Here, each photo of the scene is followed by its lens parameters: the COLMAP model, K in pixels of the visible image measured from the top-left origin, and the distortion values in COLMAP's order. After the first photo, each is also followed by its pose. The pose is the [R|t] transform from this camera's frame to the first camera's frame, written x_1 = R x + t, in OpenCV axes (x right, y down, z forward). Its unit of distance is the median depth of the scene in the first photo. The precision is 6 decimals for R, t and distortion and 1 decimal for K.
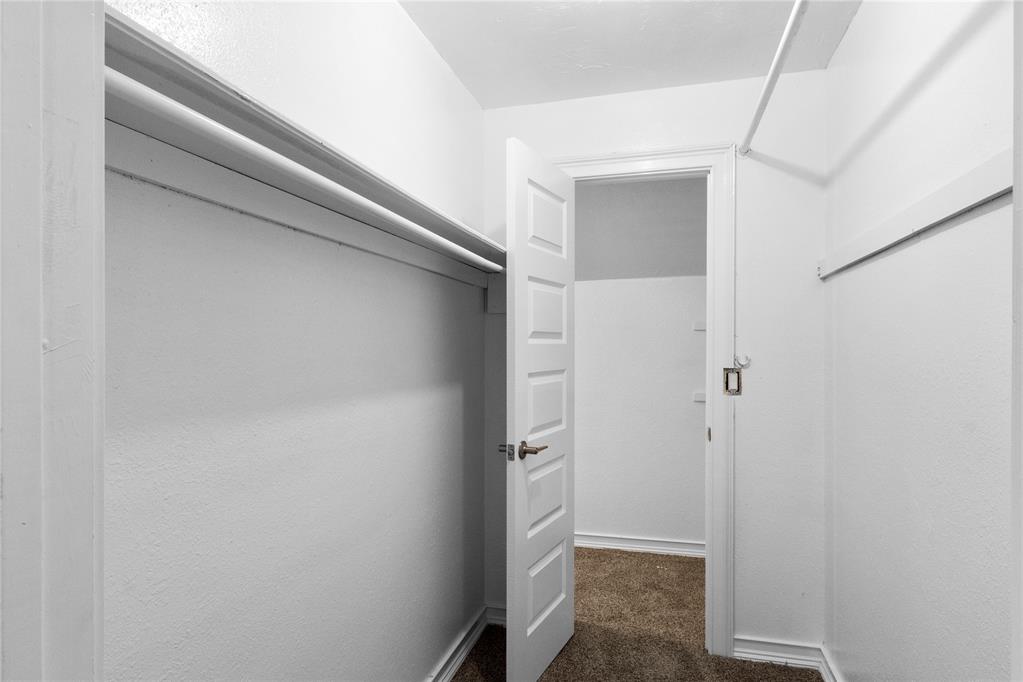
lens RADIAL K [[584.4, 0, 515.1], [0, 584.4, 344.5], [0, 0, 1]] dist [0.005424, 0.001279]
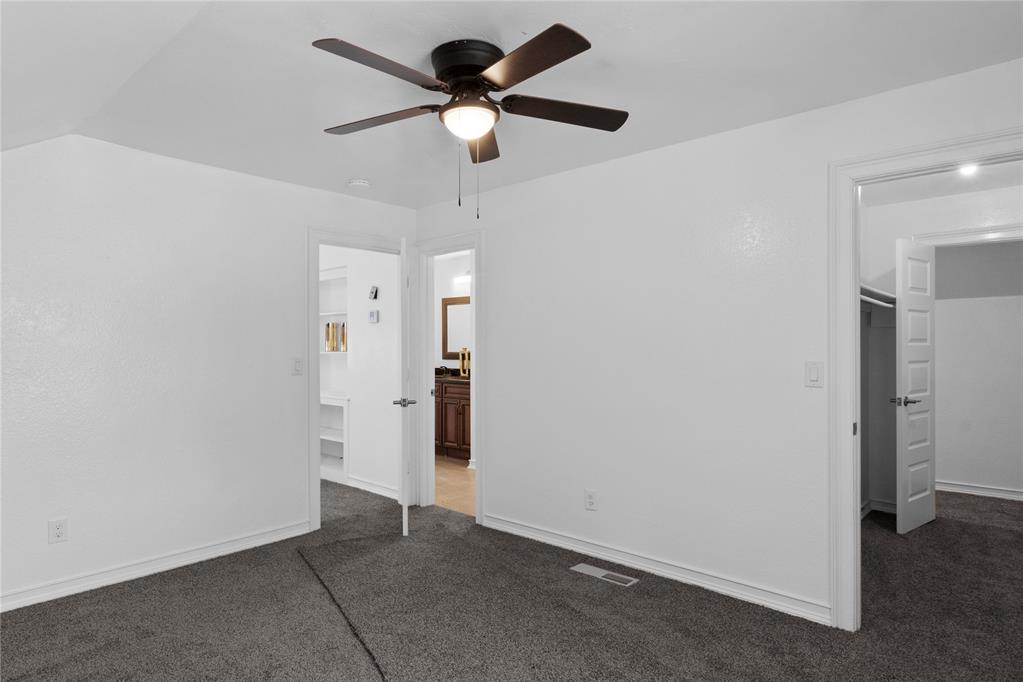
lens RADIAL K [[584.4, 0, 512.7], [0, 584.4, 341.7], [0, 0, 1]] dist [0.005424, 0.001279]
pose [[0.889483, -0.002076, -0.456963, -0.229460], [0.000620, 0.999994, -0.003334, -0.007296], [0.456967, 0.002682, 0.889480, -1.161810]]
